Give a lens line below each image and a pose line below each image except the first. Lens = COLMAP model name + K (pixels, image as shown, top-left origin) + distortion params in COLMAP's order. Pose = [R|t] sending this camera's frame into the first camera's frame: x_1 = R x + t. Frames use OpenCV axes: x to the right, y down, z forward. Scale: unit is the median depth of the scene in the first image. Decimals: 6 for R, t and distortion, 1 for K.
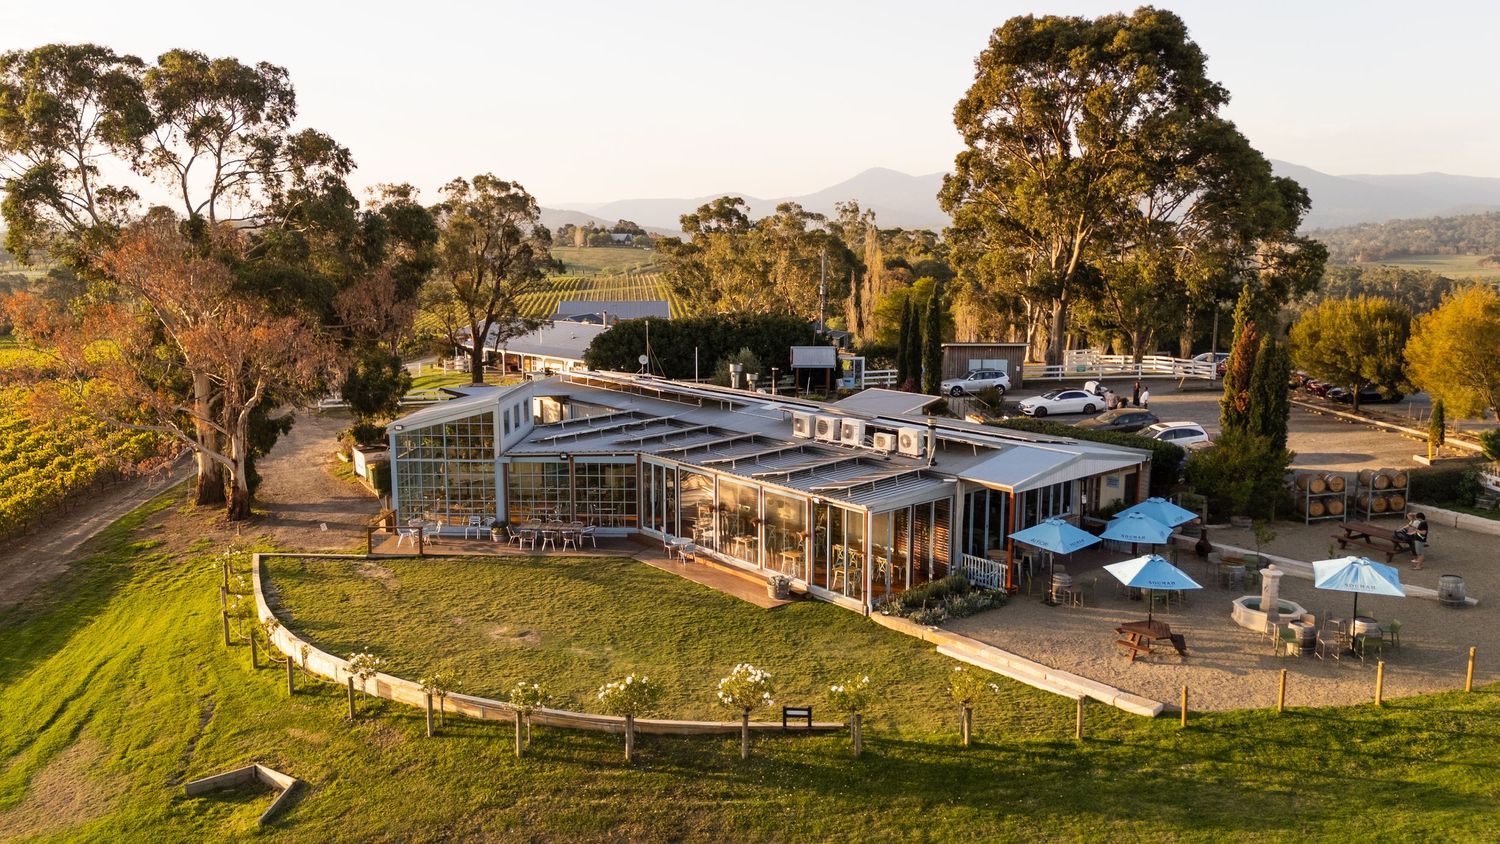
lens RADIAL K [[1137.5, 0, 750.0], [0, 1137.5, 422.0], [0, 0, 1]] dist [0.051327, -0.052953]
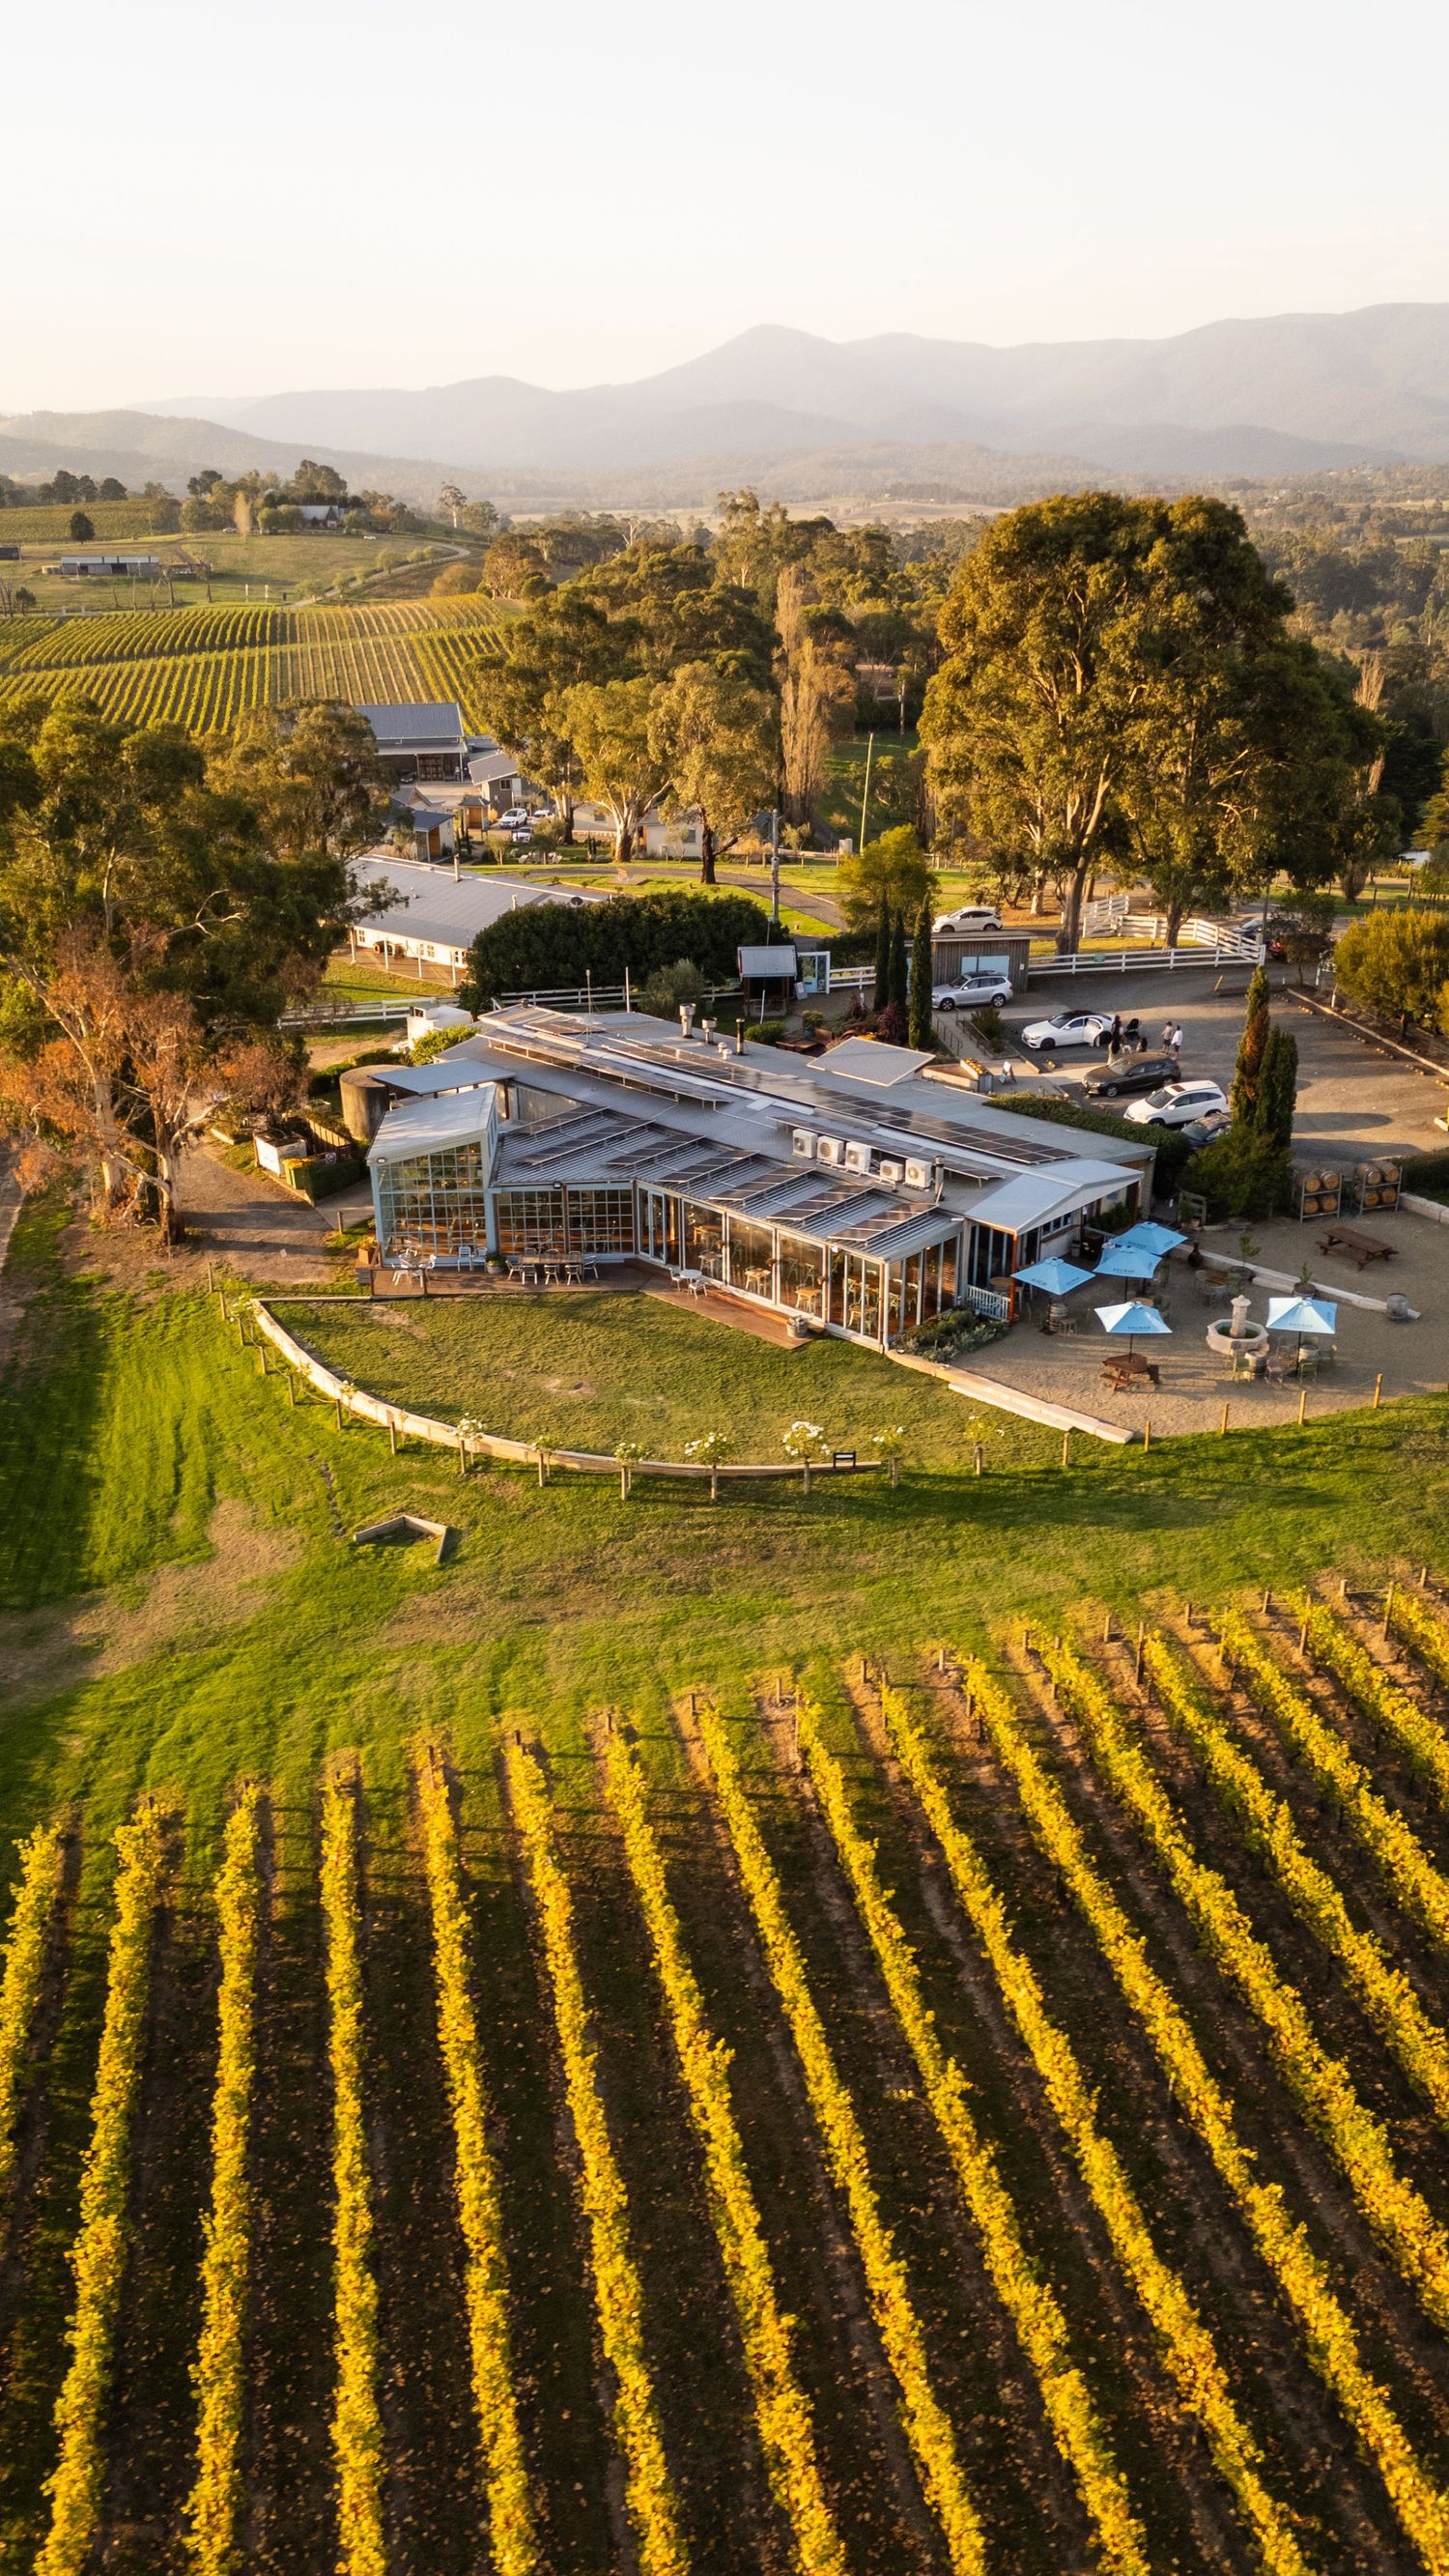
lens RADIAL K [[1953.3, 0, 724.5], [0, 1953.3, 1288.0], [0, 0, 1]] dist [0.051327, -0.052953]
pose [[0.996154, -0.042643, 0.076544, -0.197847], [0.024043, 0.973080, 0.229211, -0.336952], [-0.084258, -0.226489, 0.970363, -0.825226]]
